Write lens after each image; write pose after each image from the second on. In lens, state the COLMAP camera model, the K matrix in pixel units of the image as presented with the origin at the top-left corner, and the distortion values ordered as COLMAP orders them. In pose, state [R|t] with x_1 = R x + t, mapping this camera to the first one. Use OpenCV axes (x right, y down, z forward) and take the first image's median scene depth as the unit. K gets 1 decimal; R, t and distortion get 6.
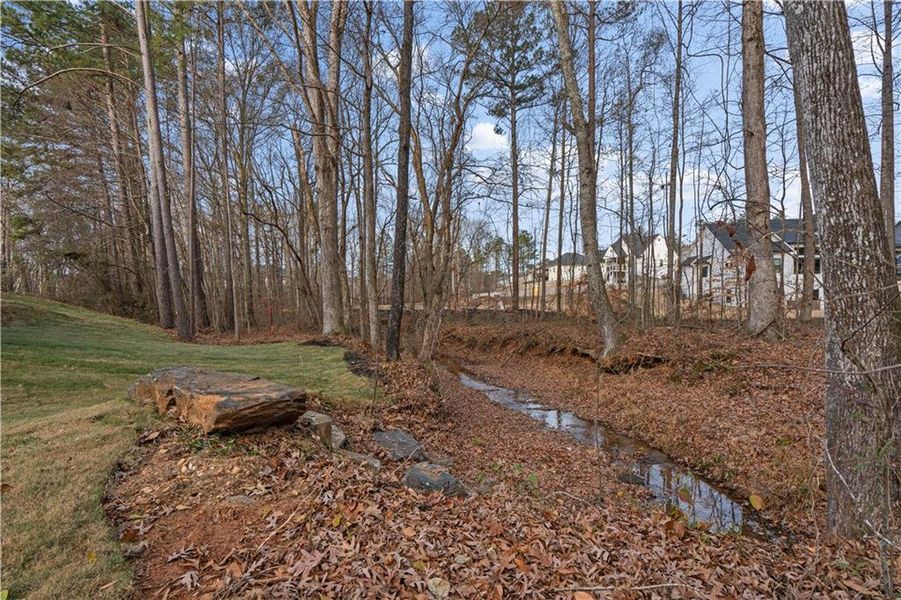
lens RADIAL K [[407.5, 0, 450.5], [0, 407.5, 300.0], [0, 0, 1]] dist [0.000824, 0.000178]
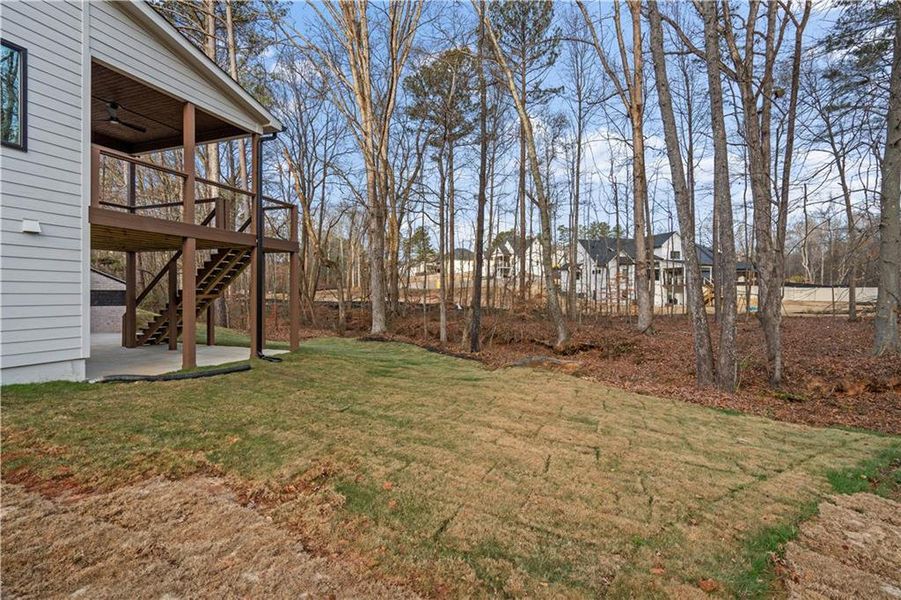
lens RADIAL K [[396.9, 0, 447.3], [0, 396.9, 279.5], [0, 0, 1]] dist [0.000663, 0.000083]
pose [[0.959537, 0.022186, 0.280706, -0.385966], [-0.017477, 0.999662, -0.019267, -0.064792], [-0.281039, 0.013581, 0.959600, -0.311985]]
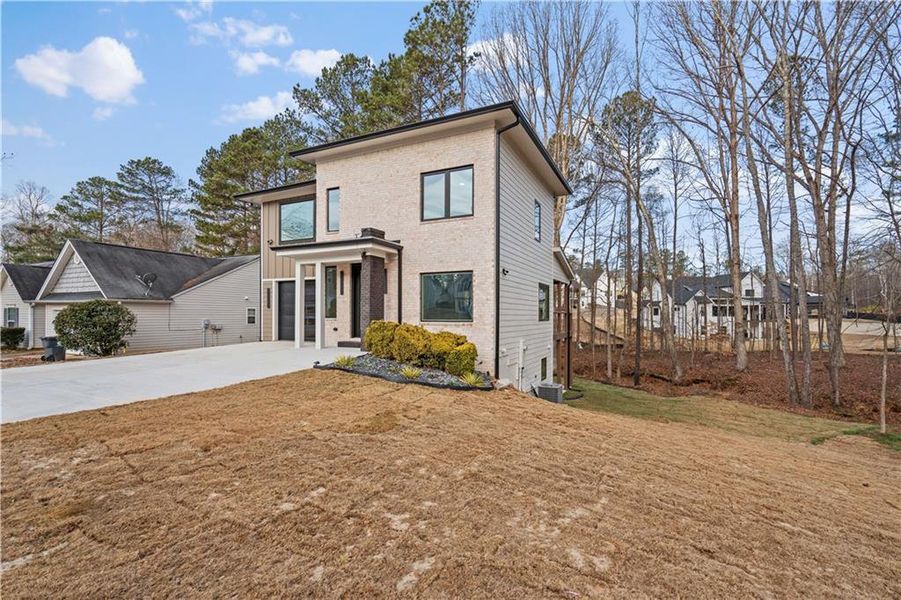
lens RADIAL K [[407.5, 0, 450.5], [0, 407.5, 300.0], [0, 0, 1]] dist [0.000824, 0.000178]
pose [[0.981416, 0.013945, 0.191384, -1.027201], [-0.010032, 0.999721, -0.021400, -0.191101], [-0.191629, 0.019082, 0.981282, -0.802328]]
